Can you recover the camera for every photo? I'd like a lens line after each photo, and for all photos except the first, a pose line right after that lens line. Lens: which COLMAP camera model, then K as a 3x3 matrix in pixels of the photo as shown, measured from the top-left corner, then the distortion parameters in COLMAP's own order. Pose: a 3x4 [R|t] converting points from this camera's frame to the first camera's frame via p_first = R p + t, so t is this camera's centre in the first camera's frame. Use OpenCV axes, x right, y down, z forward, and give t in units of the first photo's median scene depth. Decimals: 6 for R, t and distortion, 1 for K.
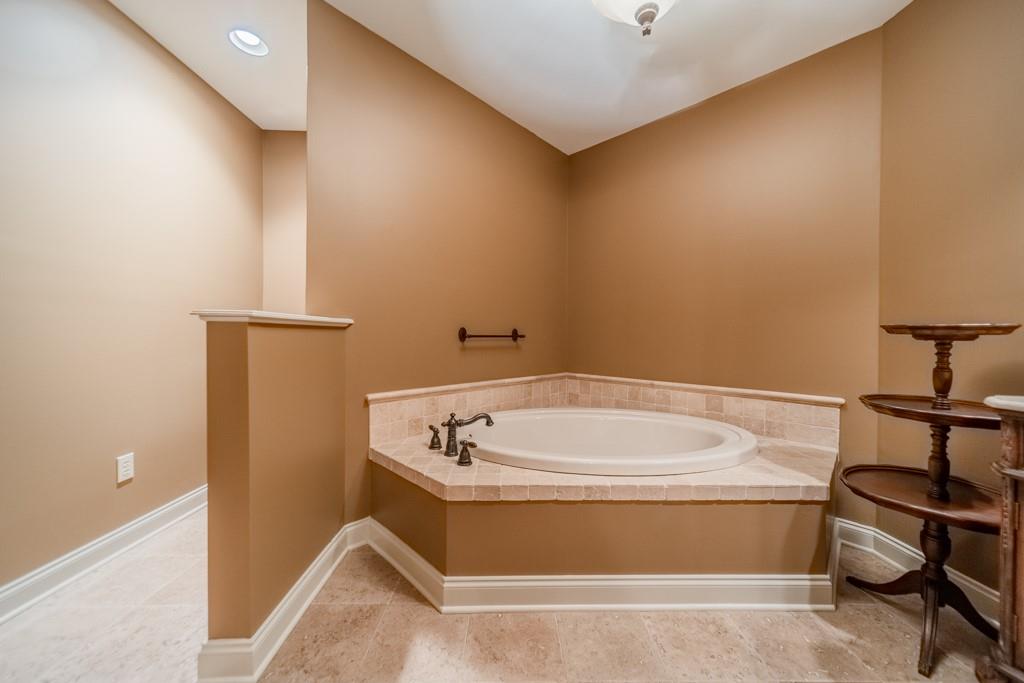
lens RADIAL K [[367.6, 0, 509.7], [0, 367.6, 338.2], [0, 0, 1]] dist [0.009239, -0.000224]
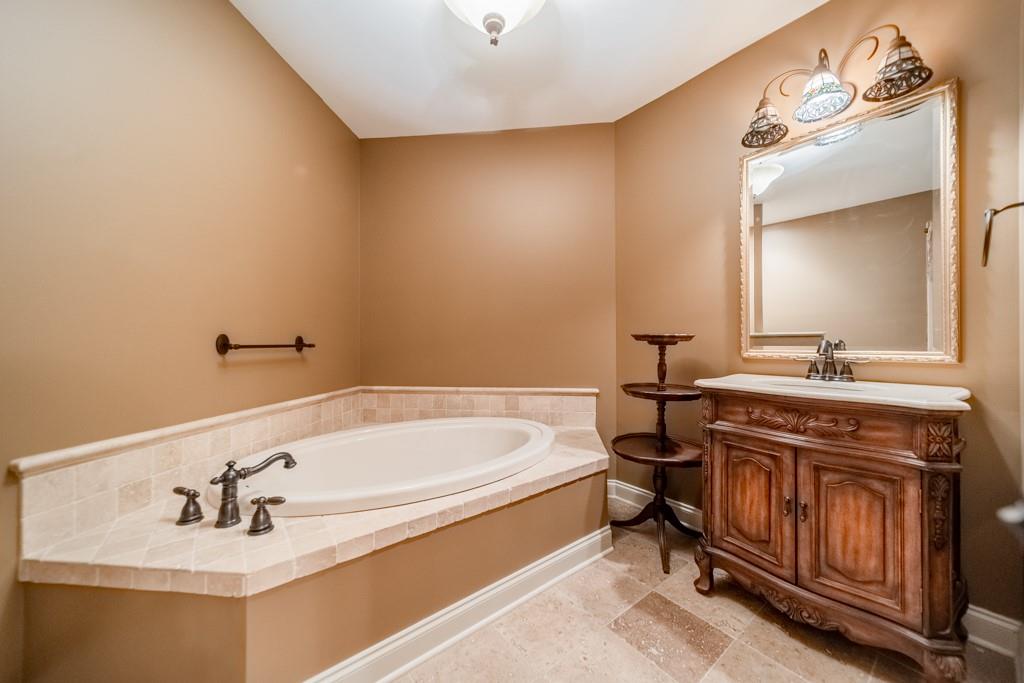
lens RADIAL K [[367.6, 0, 514.0], [0, 367.6, 342.5], [0, 0, 1]] dist [0.009239, -0.000224]
pose [[0.787096, -0.008898, 0.616767, -0.195595], [0.013368, 0.999907, -0.002633, -0.007056], [-0.616686, 0.010318, 0.787141, 0.170385]]
